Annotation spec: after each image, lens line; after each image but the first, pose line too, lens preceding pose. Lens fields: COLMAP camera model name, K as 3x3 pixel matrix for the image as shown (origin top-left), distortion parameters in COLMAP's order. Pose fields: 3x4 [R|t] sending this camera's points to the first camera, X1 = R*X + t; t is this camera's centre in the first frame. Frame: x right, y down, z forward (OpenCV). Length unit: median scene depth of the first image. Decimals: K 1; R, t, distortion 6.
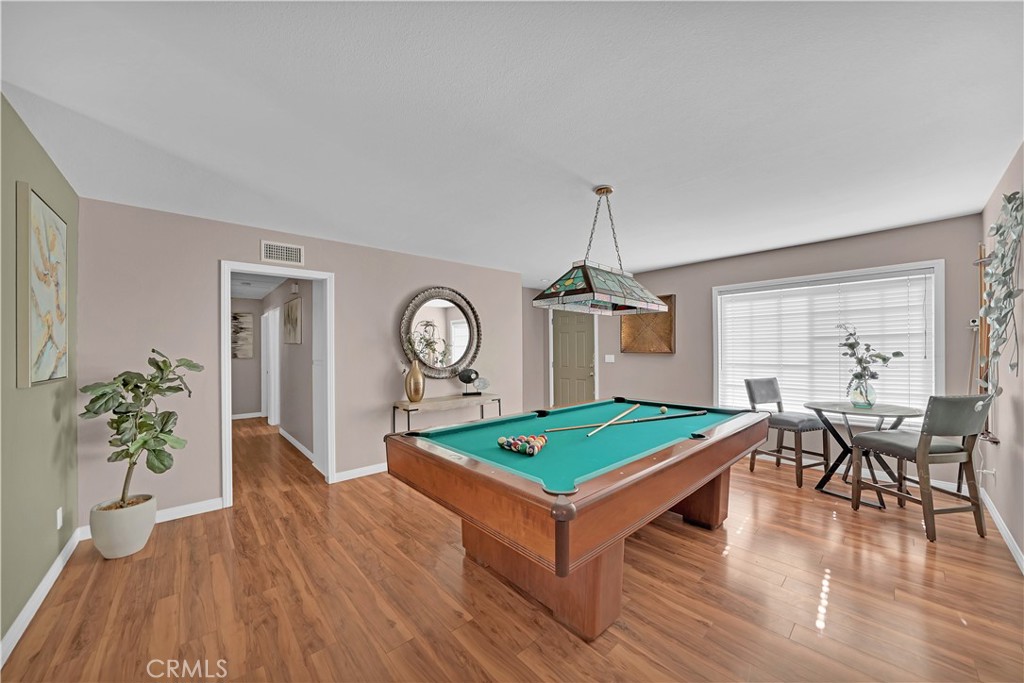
lens RADIAL K [[363.6, 0, 510.1], [0, 363.6, 353.6], [0, 0, 1]] dist [-0.017865, 0.000217]
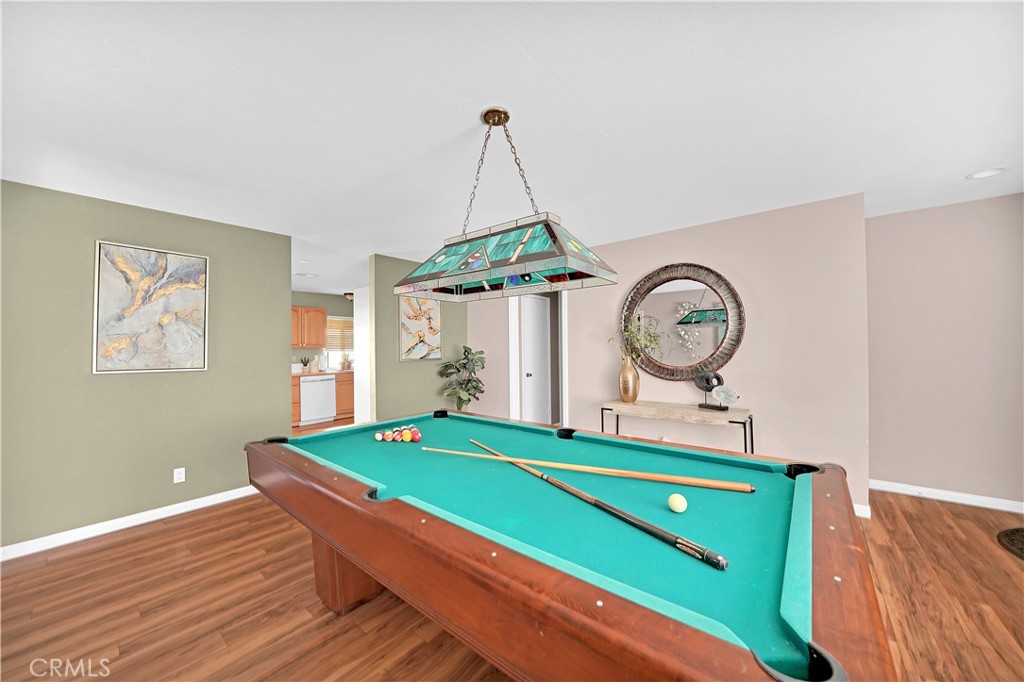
lens RADIAL K [[360.1, 0, 508.1], [0, 360.1, 348.7], [0, 0, 1]] dist [-0.020019, 0.000059]
pose [[0.148698, 0.007763, -0.988852, 0.630711], [0.003208, 0.999960, 0.008333, -0.010634], [0.988877, -0.004412, 0.148667, 0.619525]]
